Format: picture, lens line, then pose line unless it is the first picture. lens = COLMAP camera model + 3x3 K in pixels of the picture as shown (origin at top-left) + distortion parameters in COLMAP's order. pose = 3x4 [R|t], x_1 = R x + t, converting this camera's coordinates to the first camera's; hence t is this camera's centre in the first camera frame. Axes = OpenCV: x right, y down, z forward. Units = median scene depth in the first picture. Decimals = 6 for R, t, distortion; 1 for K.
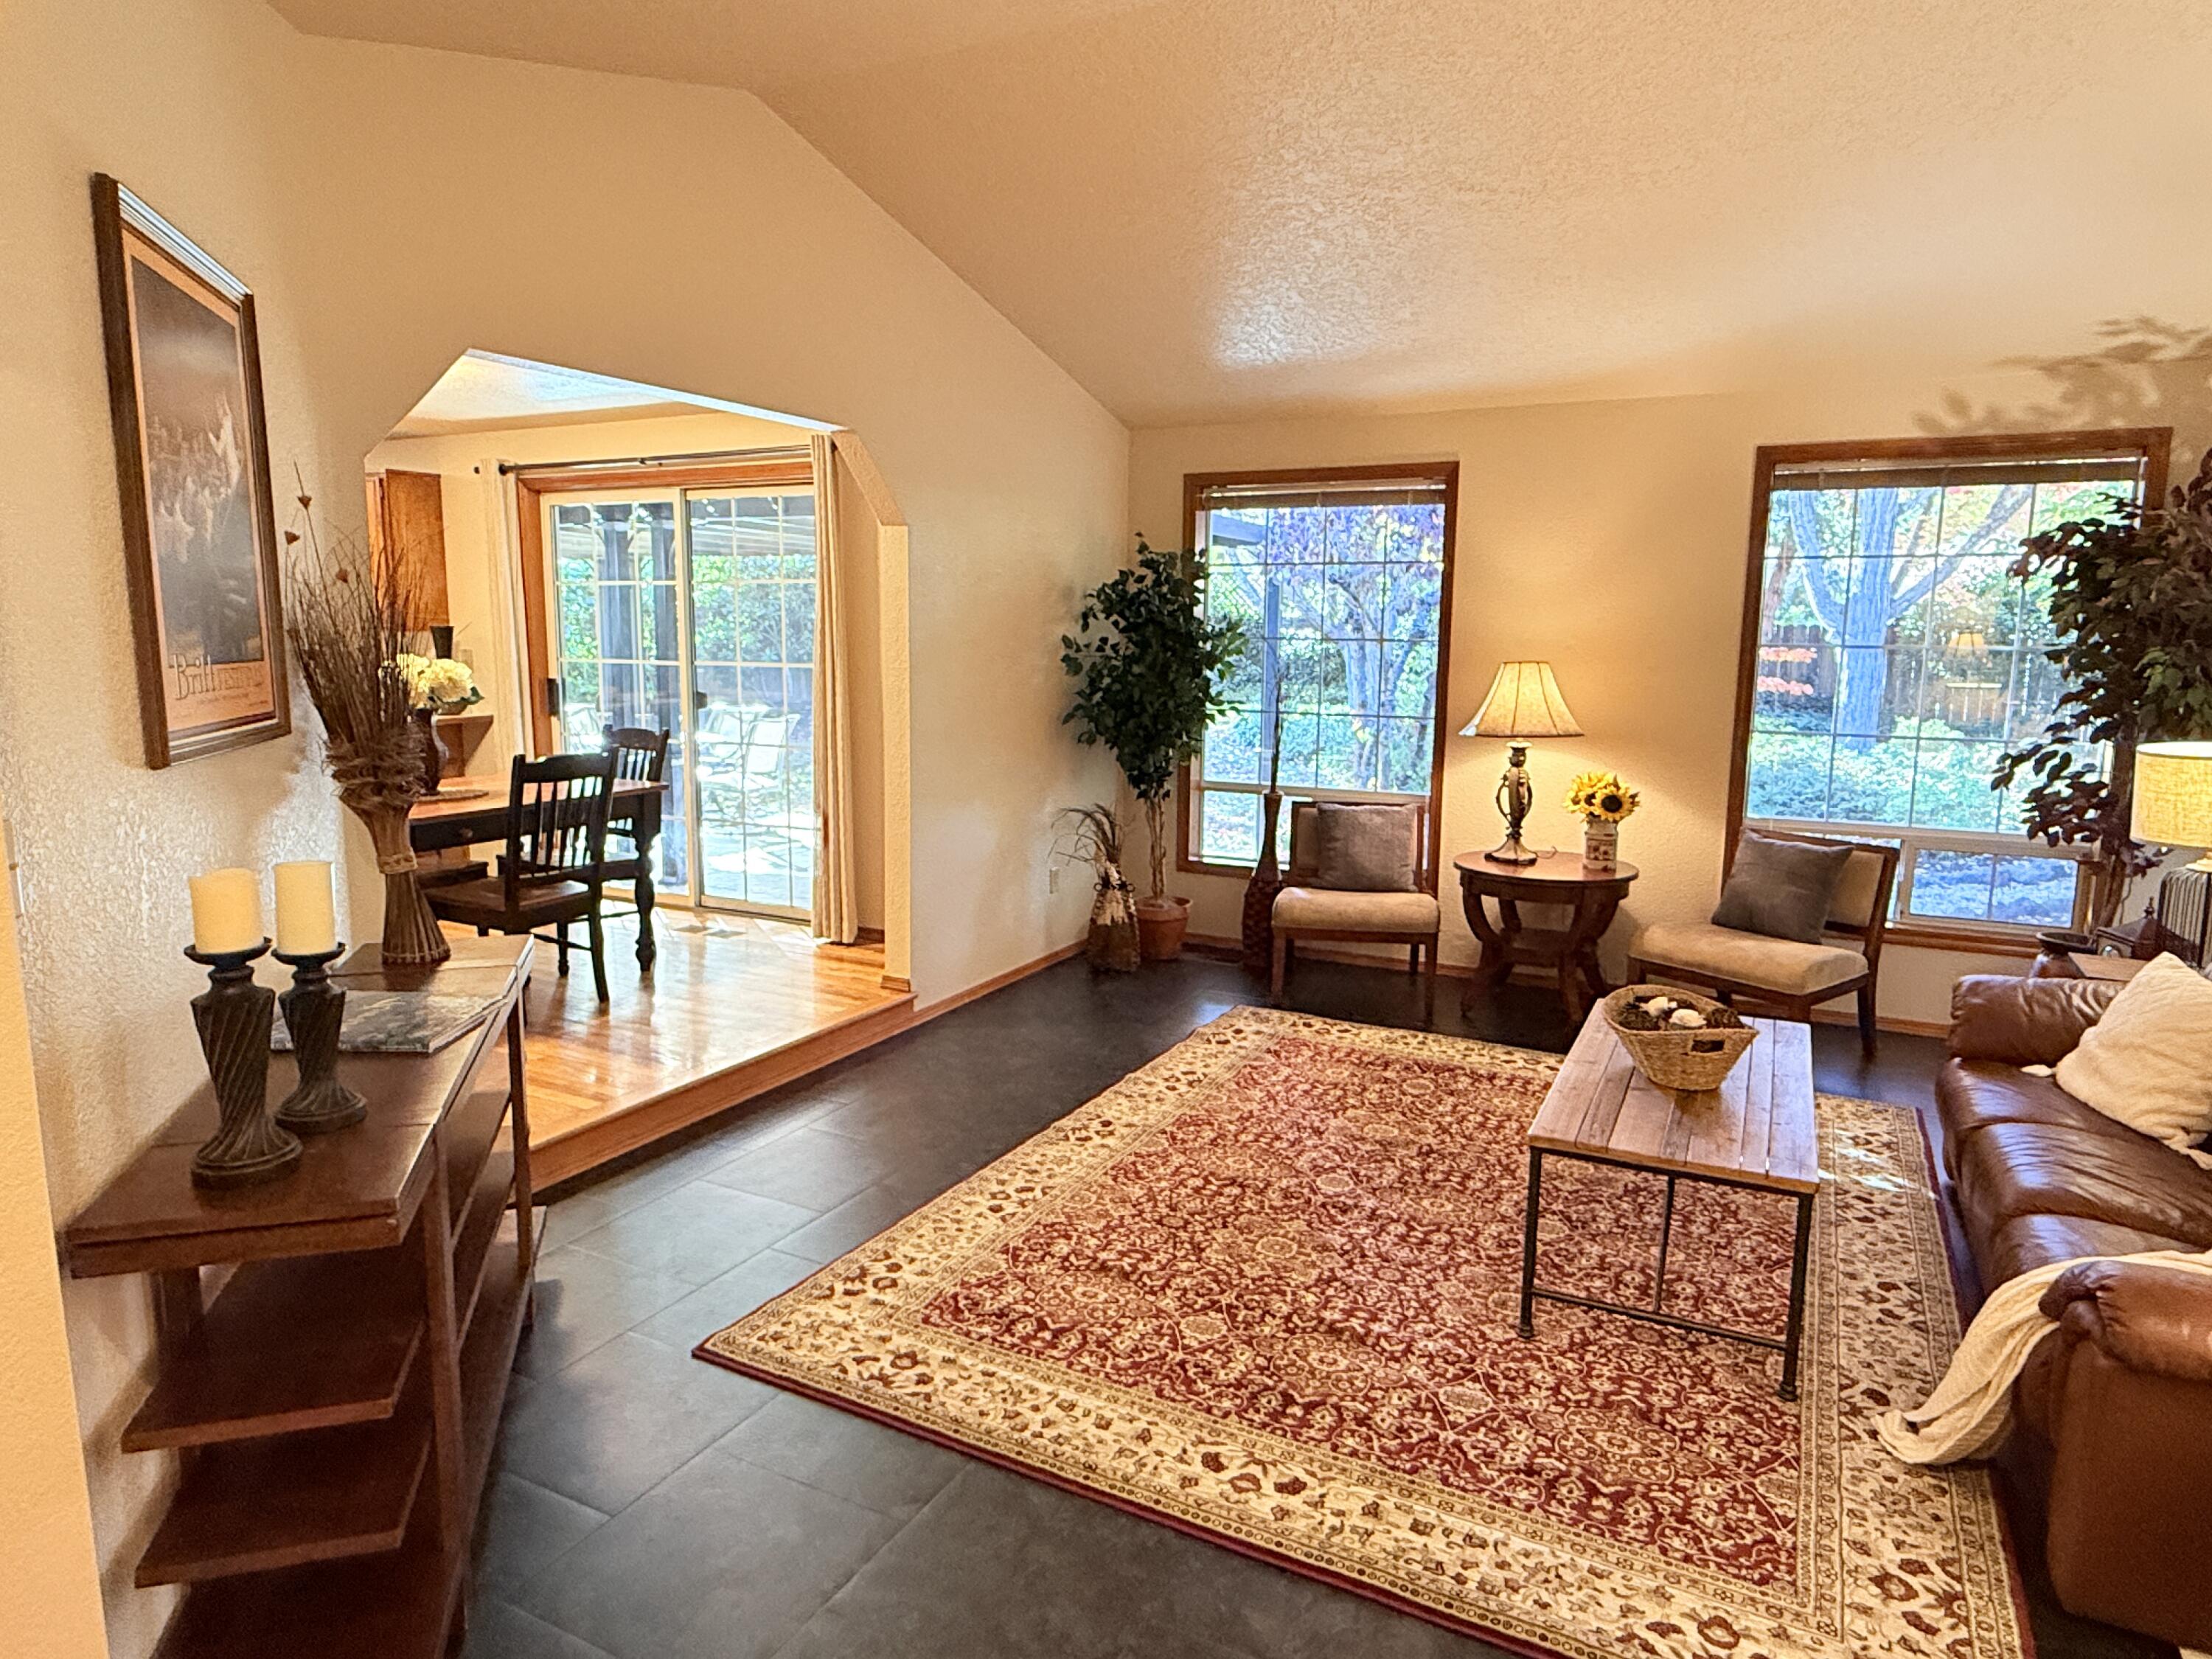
lens RADIAL K [[1304.6, 0, 1106.0], [0, 1304.6, 829.5], [0, 0, 1]] dist [-0.002919, 0.000479]
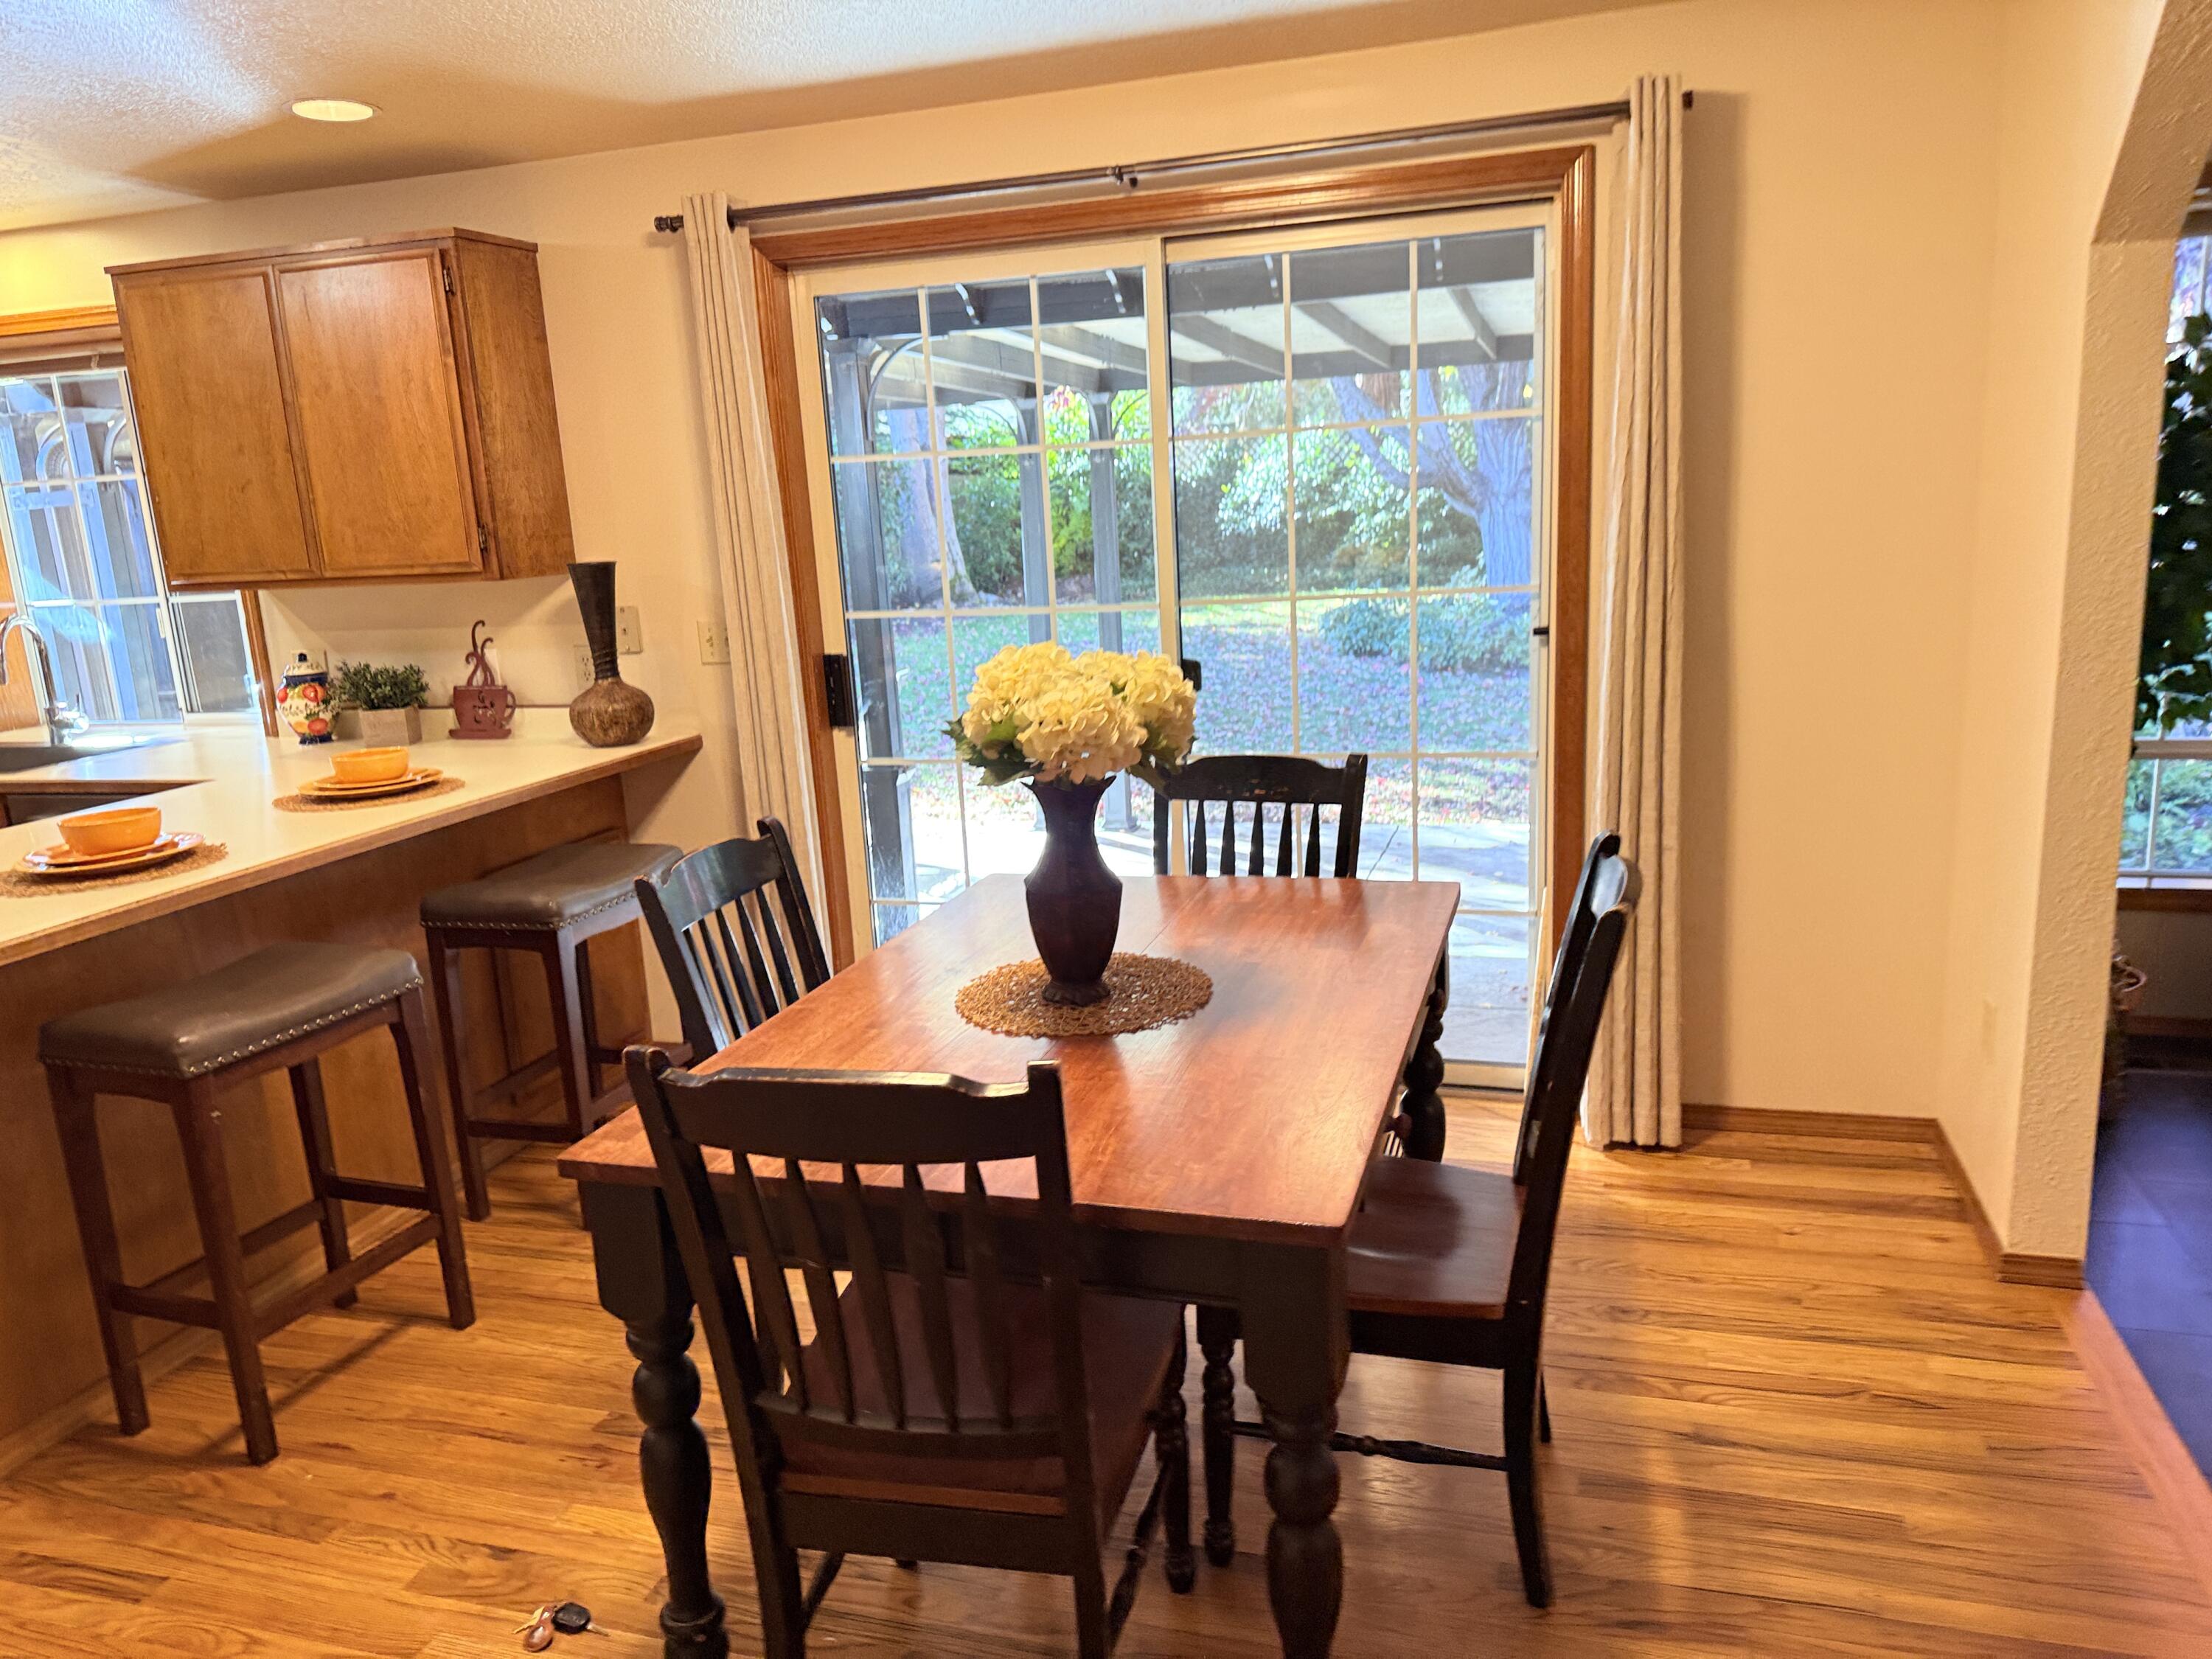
lens RADIAL K [[1561.0, 0, 1106.0], [0, 1561.0, 829.5], [0, 0, 1]] dist [0.053547, -0.065684]
pose [[0.981897, -0.098272, 0.161928, -0.598080], [0.090314, 0.994348, 0.055816, -0.102518], [-0.166498, -0.040181, 0.985223, 0.550697]]
